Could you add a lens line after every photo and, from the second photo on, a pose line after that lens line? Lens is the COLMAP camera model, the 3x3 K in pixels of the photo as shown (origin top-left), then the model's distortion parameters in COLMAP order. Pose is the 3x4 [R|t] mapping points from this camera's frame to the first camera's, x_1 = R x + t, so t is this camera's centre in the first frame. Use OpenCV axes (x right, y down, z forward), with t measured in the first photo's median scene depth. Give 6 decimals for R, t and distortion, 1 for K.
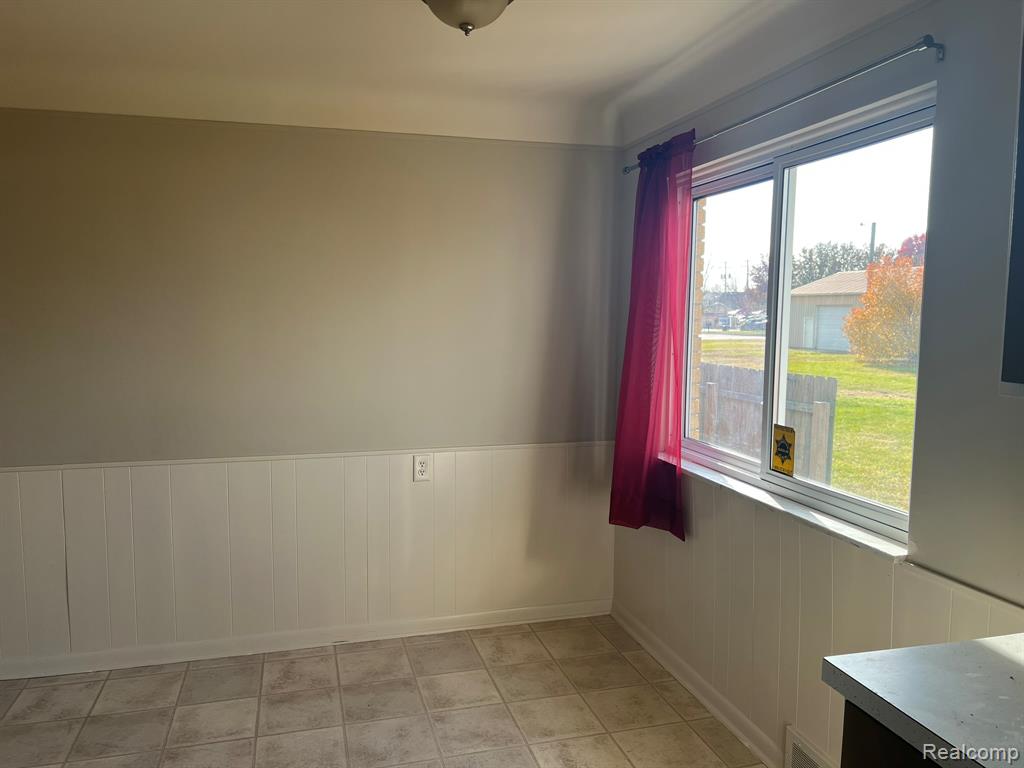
lens RADIAL K [[768.0, 0, 513.3], [0, 768.0, 390.5], [0, 0, 1]] dist [0.064177, -0.076399]
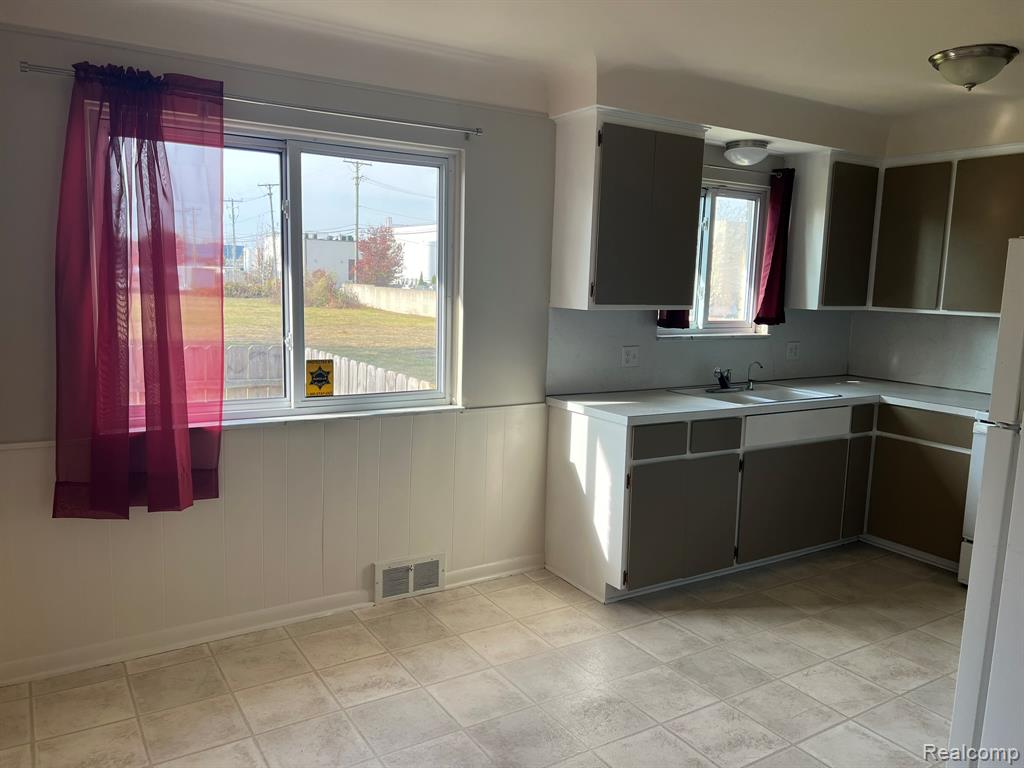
lens RADIAL K [[768.0, 0, 513.5], [0, 768.0, 382.7], [0, 0, 1]] dist [0.064177, -0.076399]
pose [[-0.294130, -0.140366, 0.945402, -0.232897], [0.063701, 0.984079, 0.165927, -0.026170], [-0.953640, 0.109027, -0.280505, 0.258348]]
